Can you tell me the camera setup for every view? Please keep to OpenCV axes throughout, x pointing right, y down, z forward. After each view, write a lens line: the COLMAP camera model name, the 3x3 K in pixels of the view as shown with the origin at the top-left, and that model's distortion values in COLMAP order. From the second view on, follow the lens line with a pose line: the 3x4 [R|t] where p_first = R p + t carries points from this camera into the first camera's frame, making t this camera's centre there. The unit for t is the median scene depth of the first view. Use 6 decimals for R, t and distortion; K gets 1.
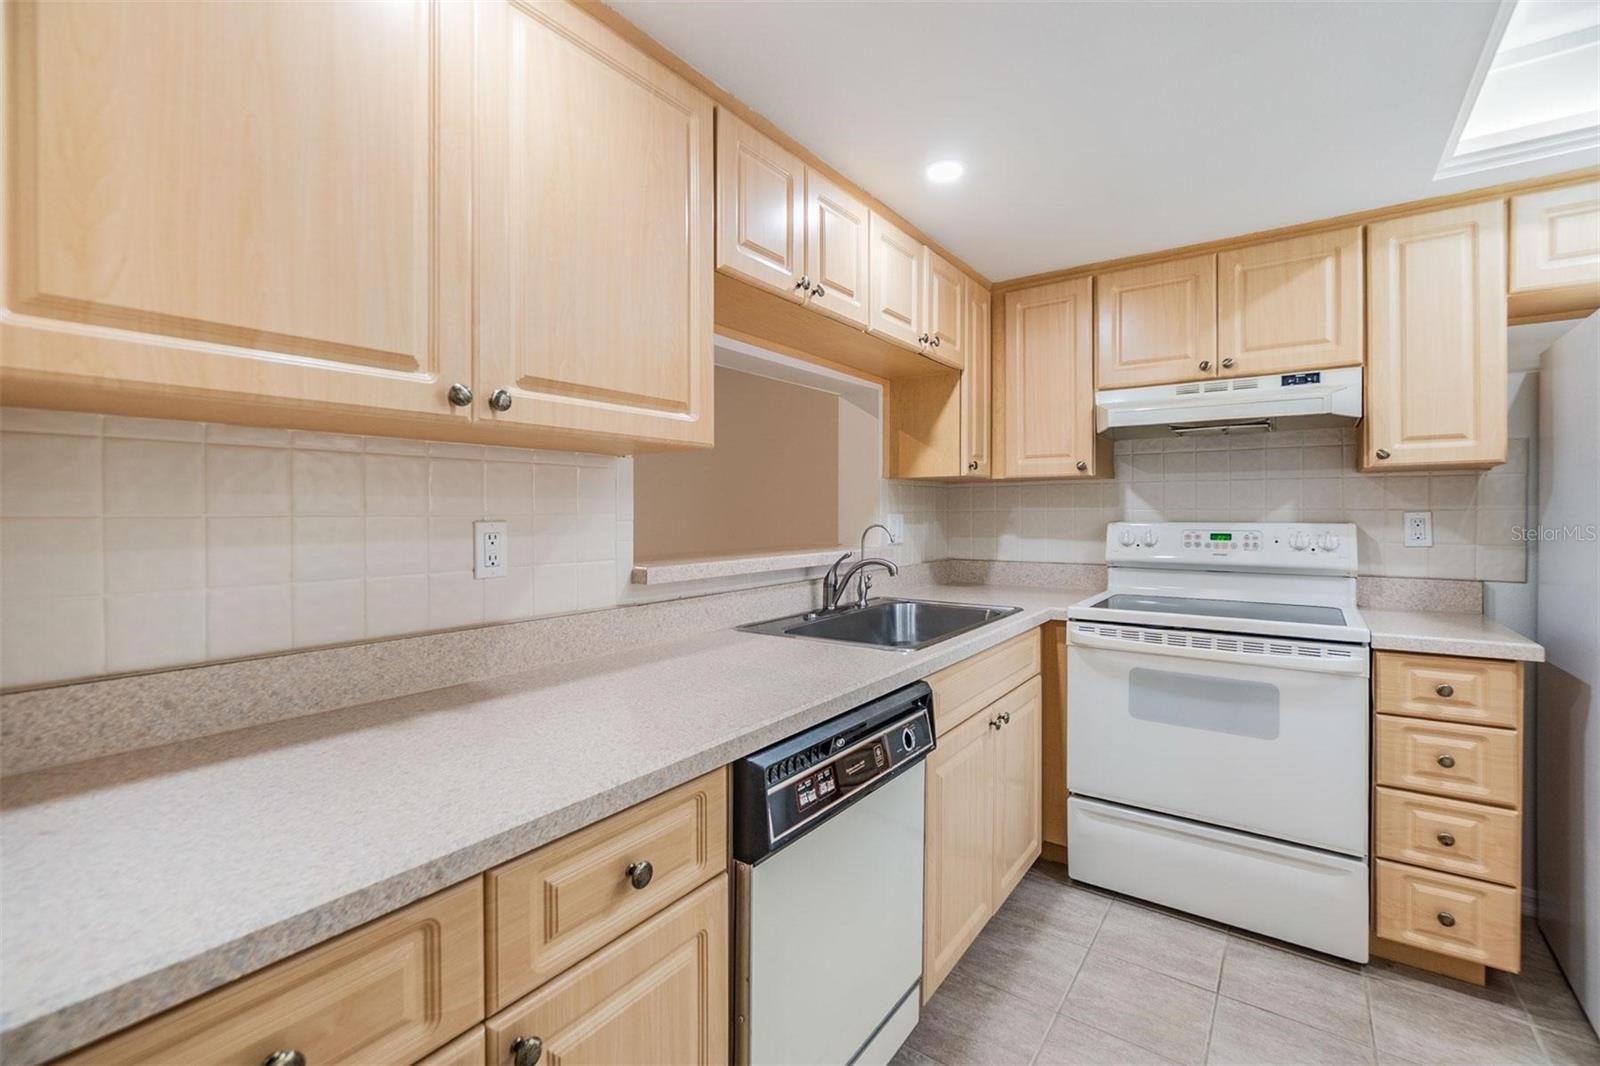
lens RADIAL K [[694.6, 0, 801.5], [0, 694.6, 513.7], [0, 0, 1]] dist [-0.001588, -0.000070]
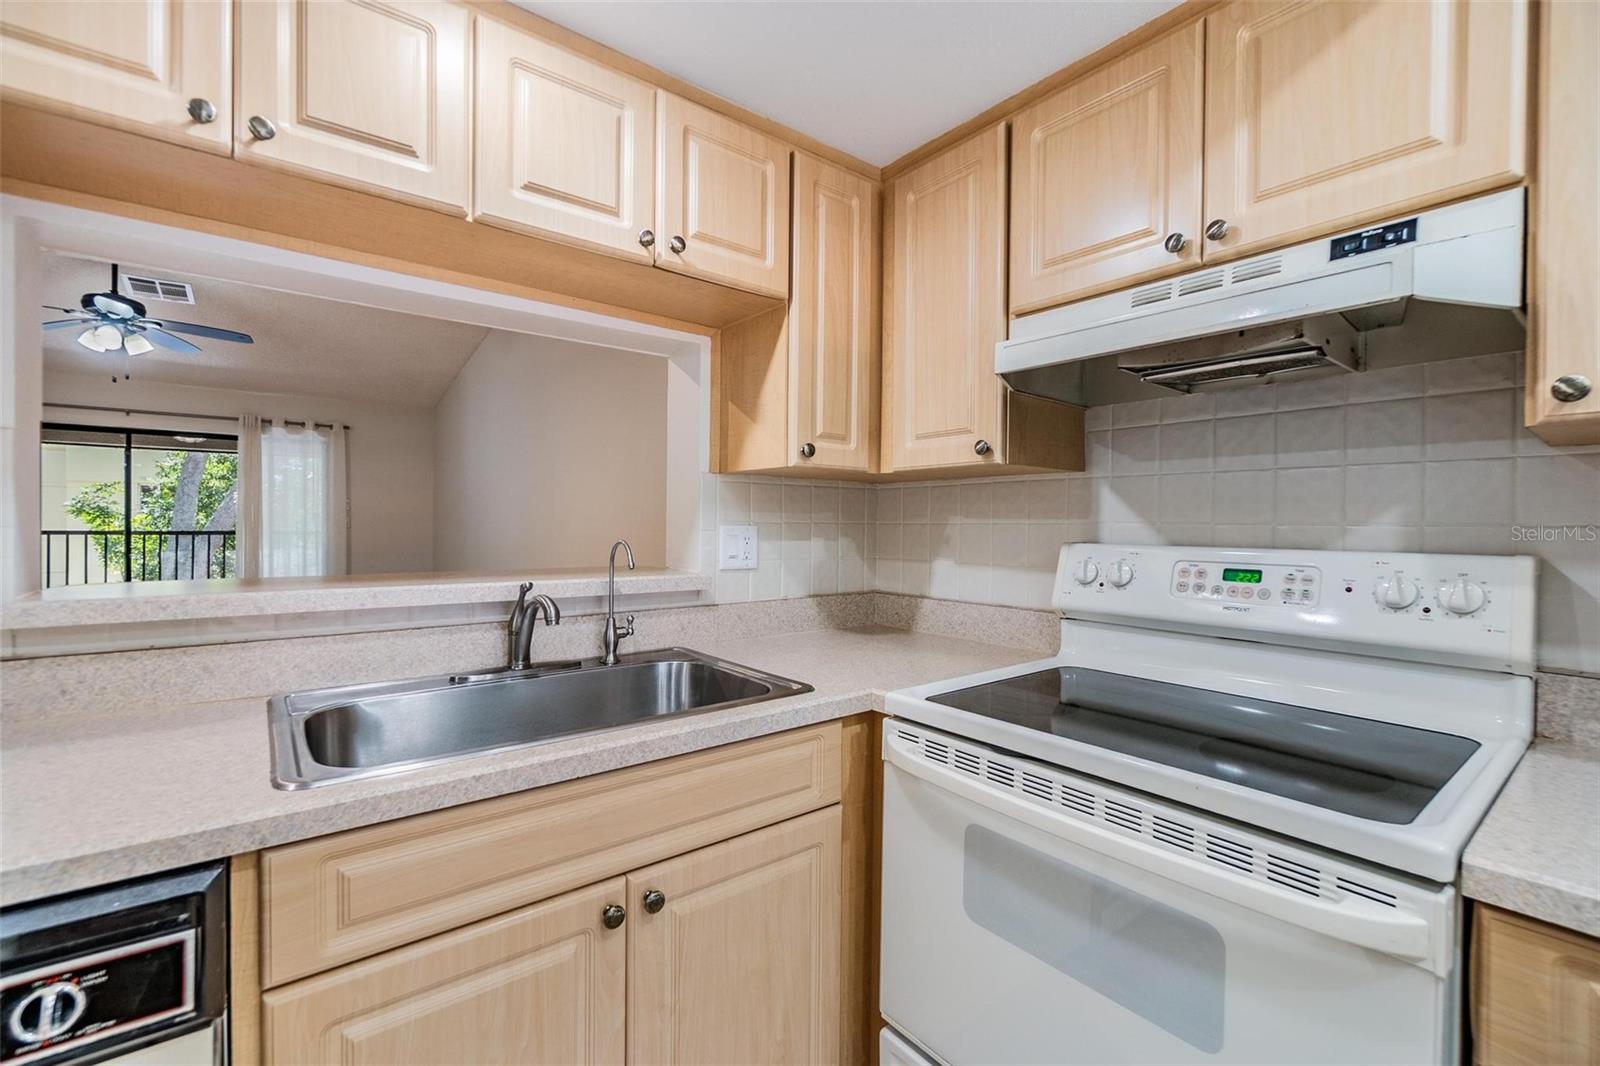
lens RADIAL K [[691.9, 0, 795.6], [0, 691.9, 530.8], [0, 0, 1]] dist [-0.002015, -0.000215]
pose [[0.960474, 0.014316, -0.278001, 0.476876], [-0.012503, 0.999887, 0.008293, -0.000879], [0.278089, -0.004489, 0.960545, 0.449418]]
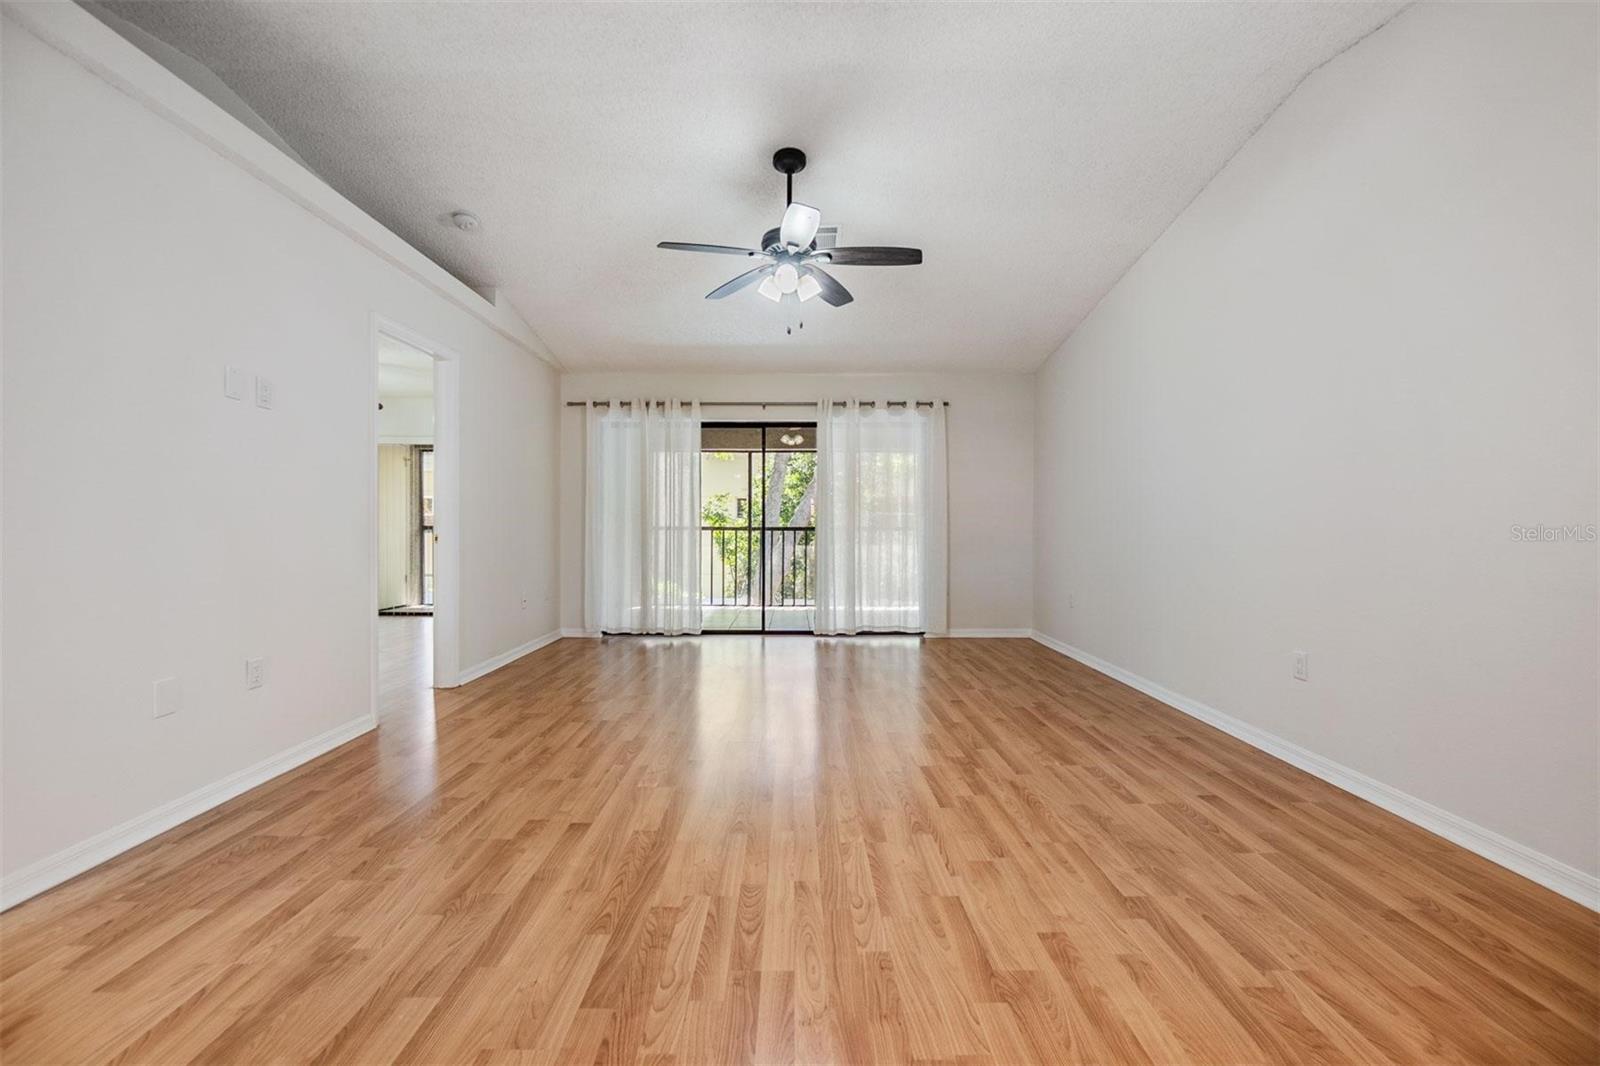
lens RADIAL K [[691.9, 0, 795.6], [0, 691.9, 530.8], [0, 0, 1]] dist [-0.002015, -0.000215]
pose [[0.589938, 0.006905, -0.807419, -0.508159], [-0.005392, 0.999975, 0.004612, 0.077849], [0.807431, 0.001633, 0.589960, 0.803193]]
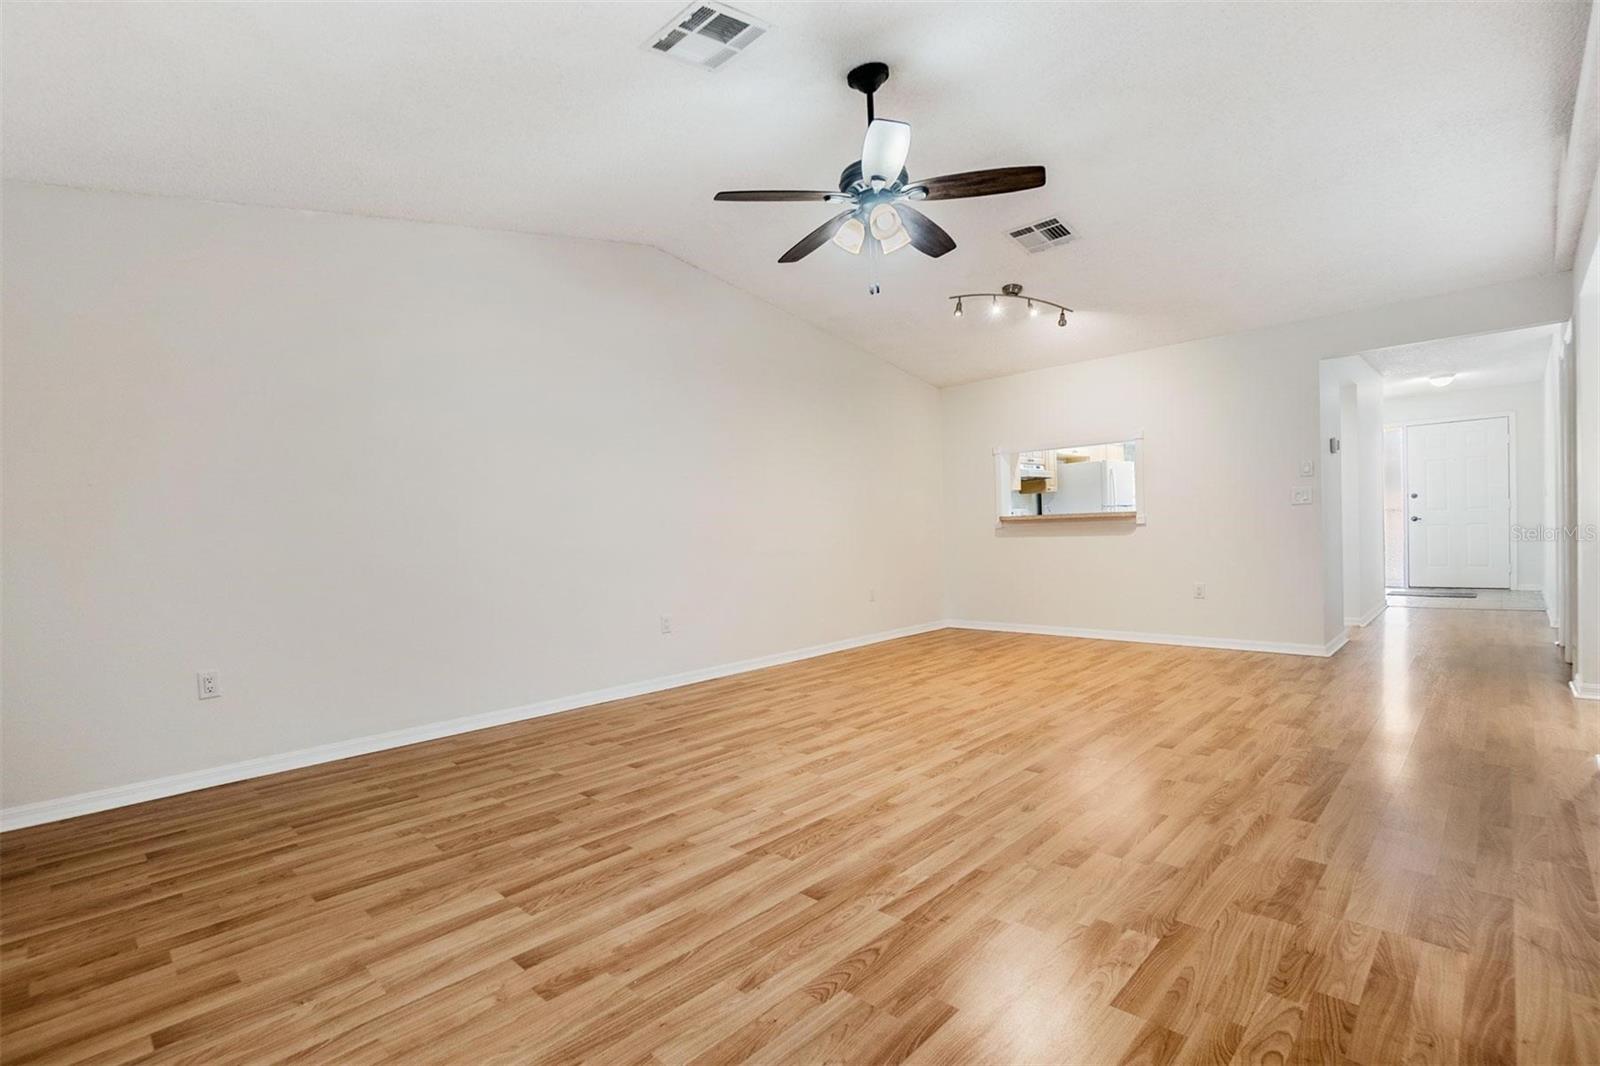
lens RADIAL K [[738.2, 0, 792.2], [0, 738.2, 541.3], [0, 0, 1]] dist [-0.001222, -0.000415]
pose [[0.141224, -0.022666, 0.989718, -3.145272], [0.039936, 0.999055, 0.017181, 0.070878], [-0.989172, 0.037099, 0.141995, 1.685117]]
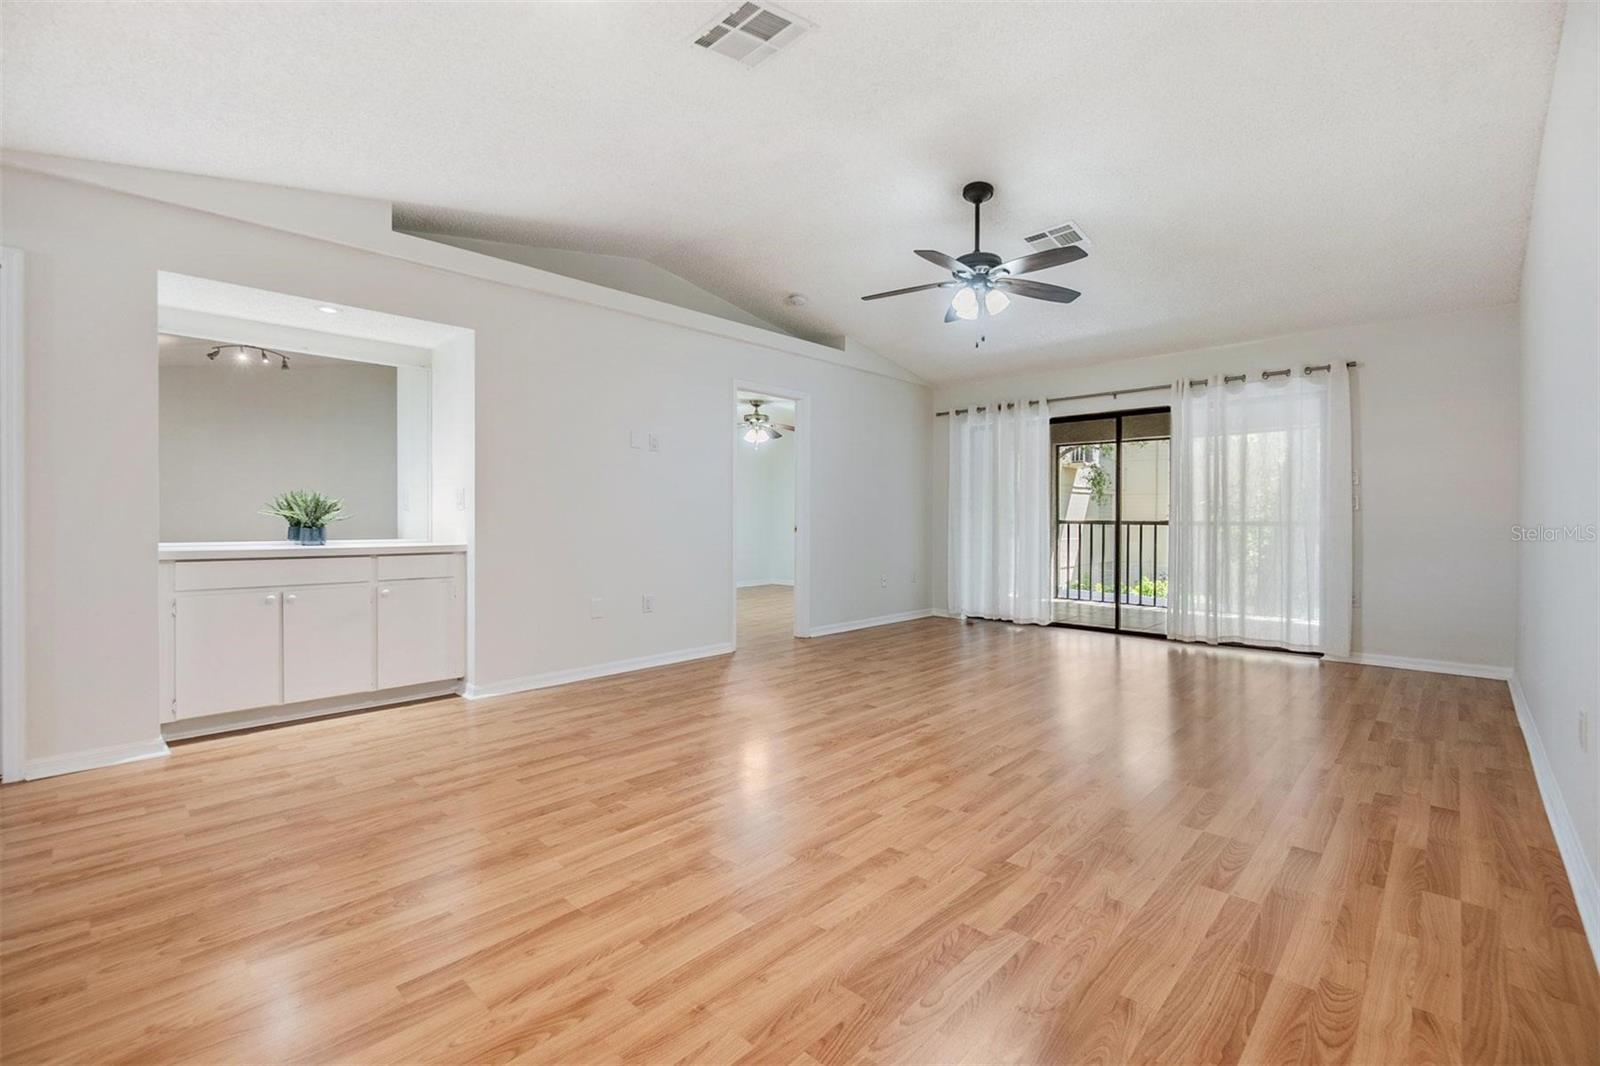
lens RADIAL K [[698.9, 0, 793.5], [0, 698.9, 513.0], [0, 0, 1]] dist [-0.000039, -0.000043]
pose [[-0.136741, -0.008811, -0.990568, 0.025158], [-0.006917, 0.999945, -0.007940, 0.075763], [0.990583, 0.005766, -0.136794, 1.495583]]
